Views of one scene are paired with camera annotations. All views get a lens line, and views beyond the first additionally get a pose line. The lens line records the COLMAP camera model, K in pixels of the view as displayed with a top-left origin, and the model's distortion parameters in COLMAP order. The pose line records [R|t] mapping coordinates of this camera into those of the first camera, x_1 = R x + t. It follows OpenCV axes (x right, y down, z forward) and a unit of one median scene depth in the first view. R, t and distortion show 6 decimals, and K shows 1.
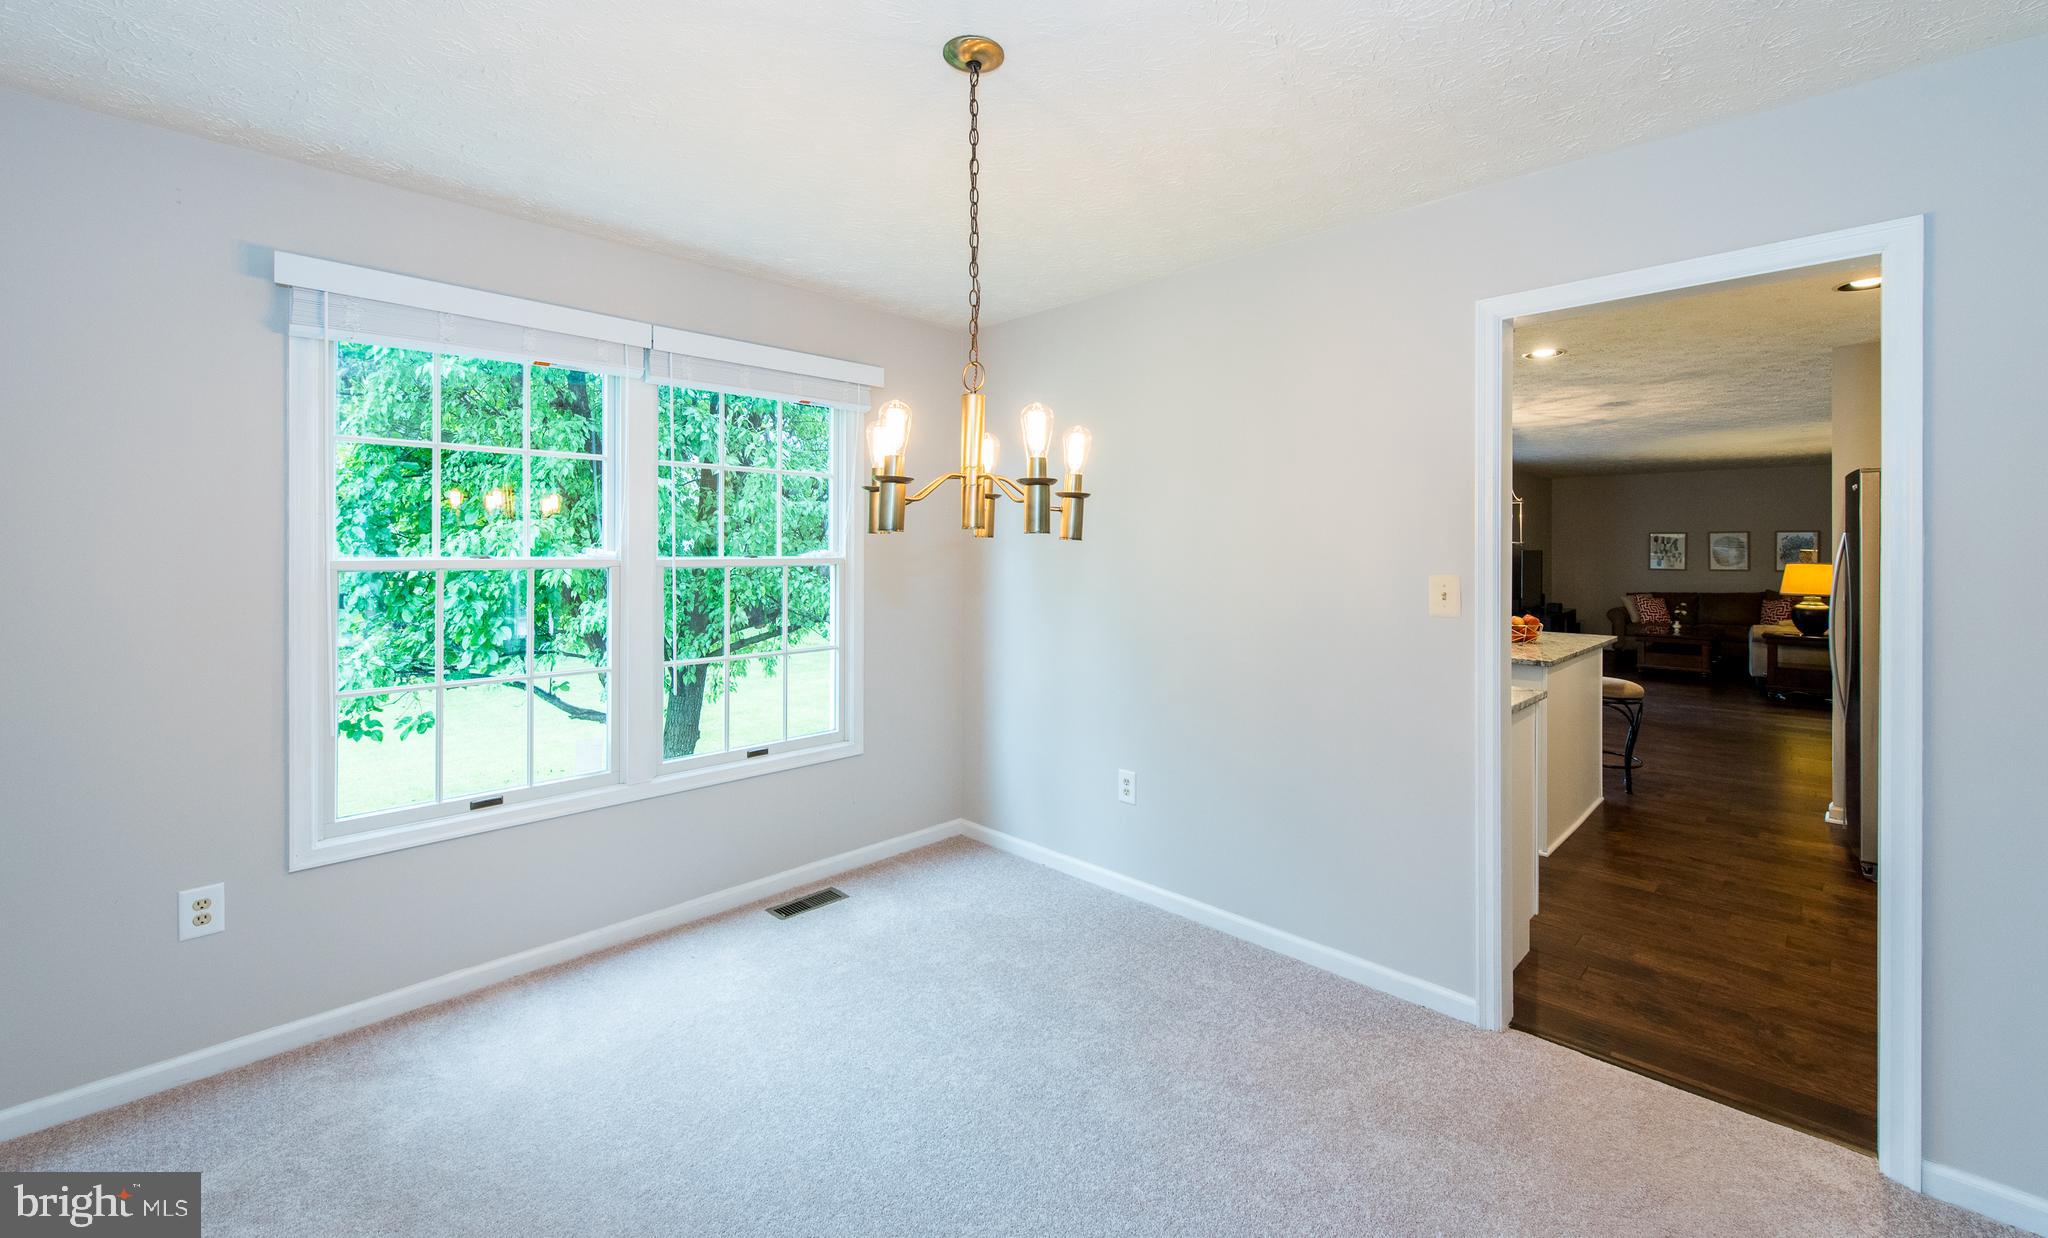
lens RADIAL K [[854.3, 0, 1008.2], [0, 854.3, 548.5], [0, 0, 1]] dist [0.001319, -0.001005]
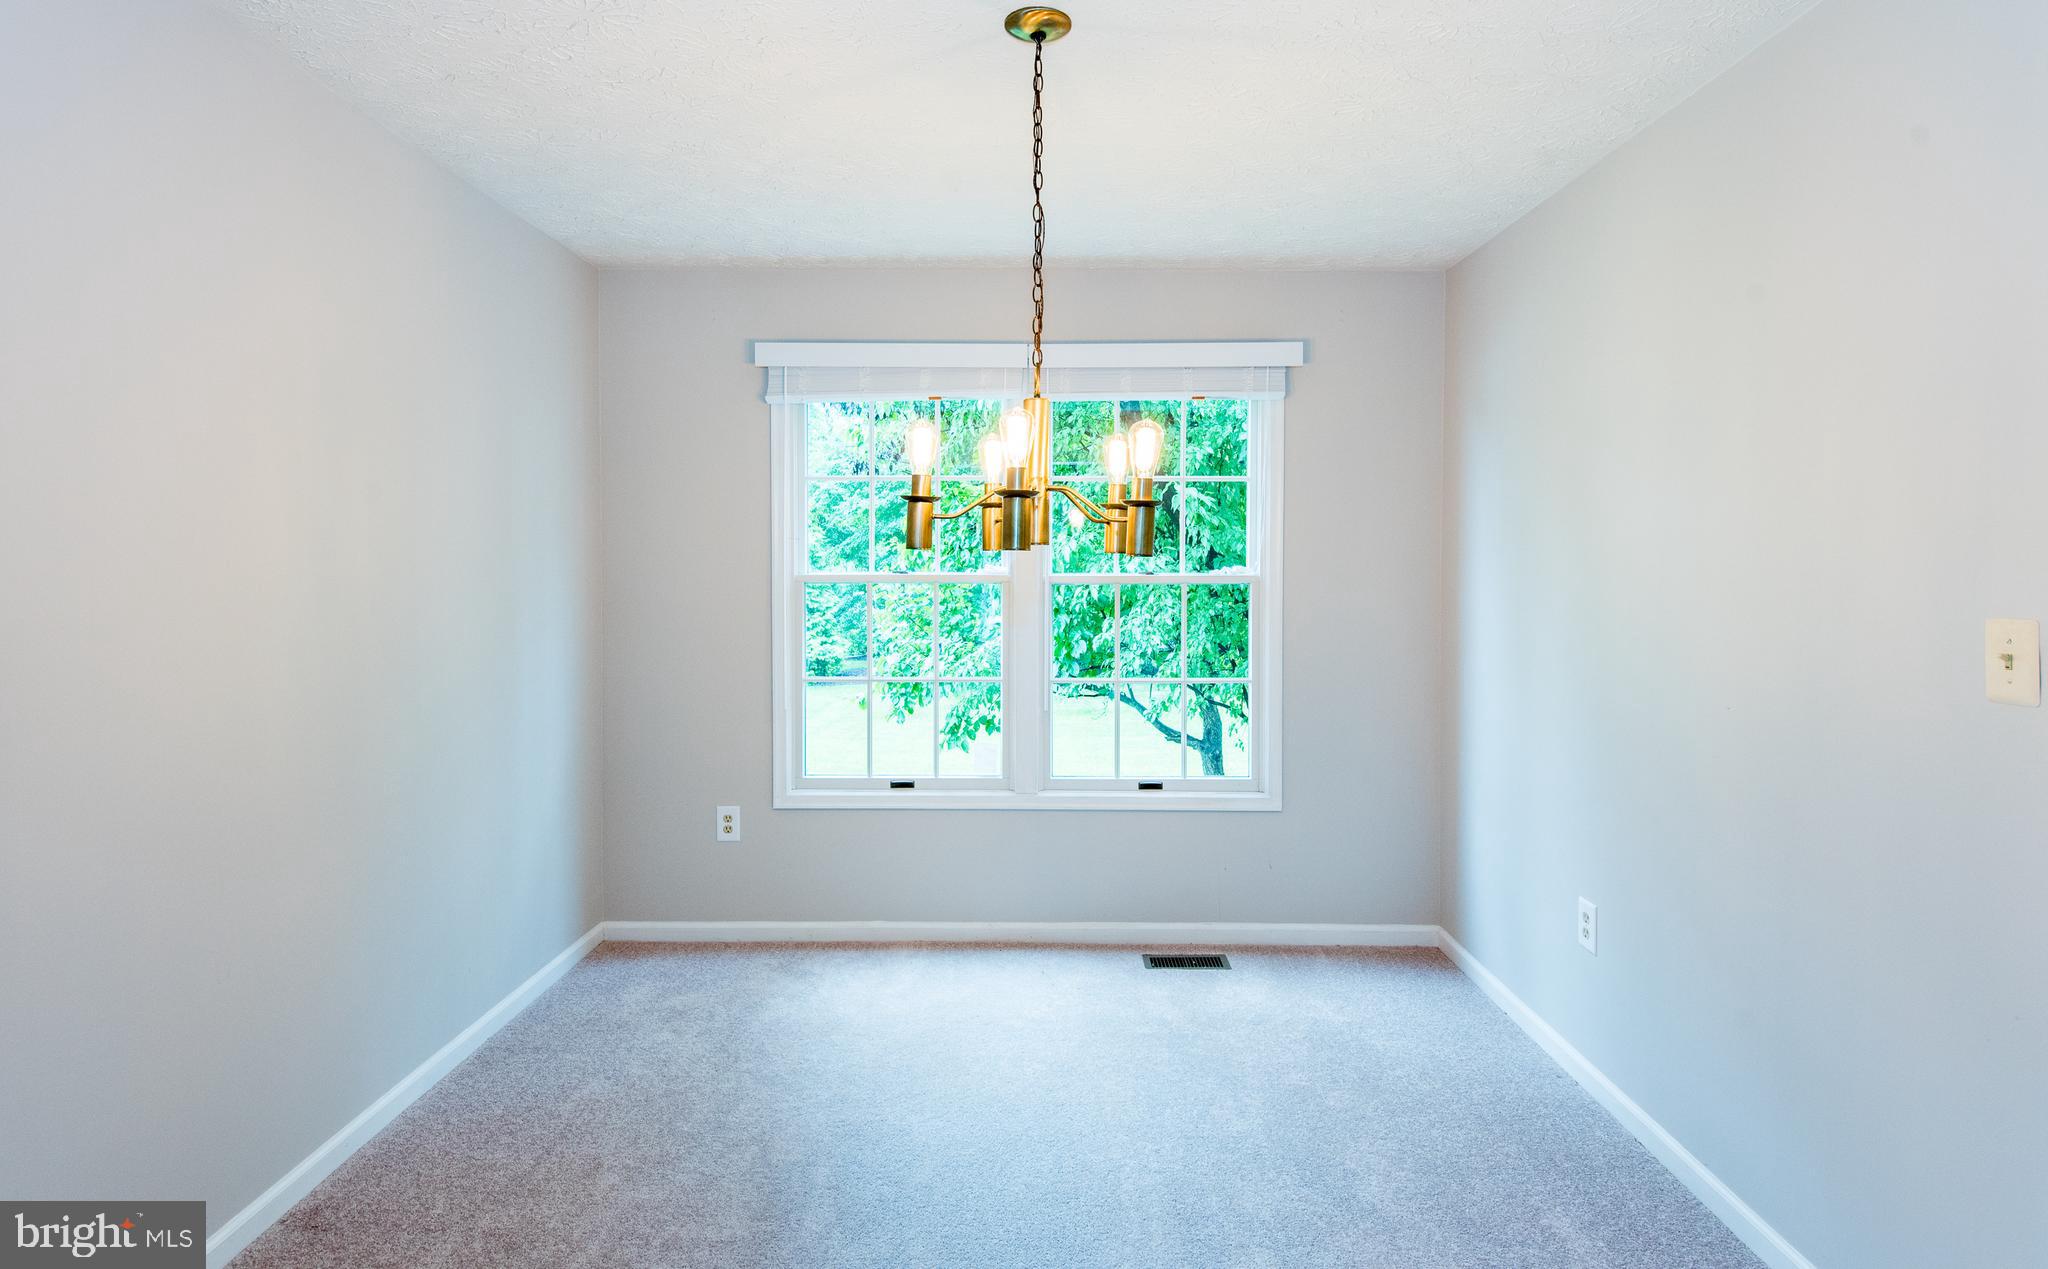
lens RADIAL K [[1049.7, 0, 994.0], [0, 1049.7, 580.6], [0, 0, 1]] dist [0.014602, -0.001670]
pose [[0.673826, 0.011329, -0.738803, 0.492416], [0.000817, 0.999870, 0.016078, -0.001515], [0.738890, -0.011438, 0.673729, 0.129151]]
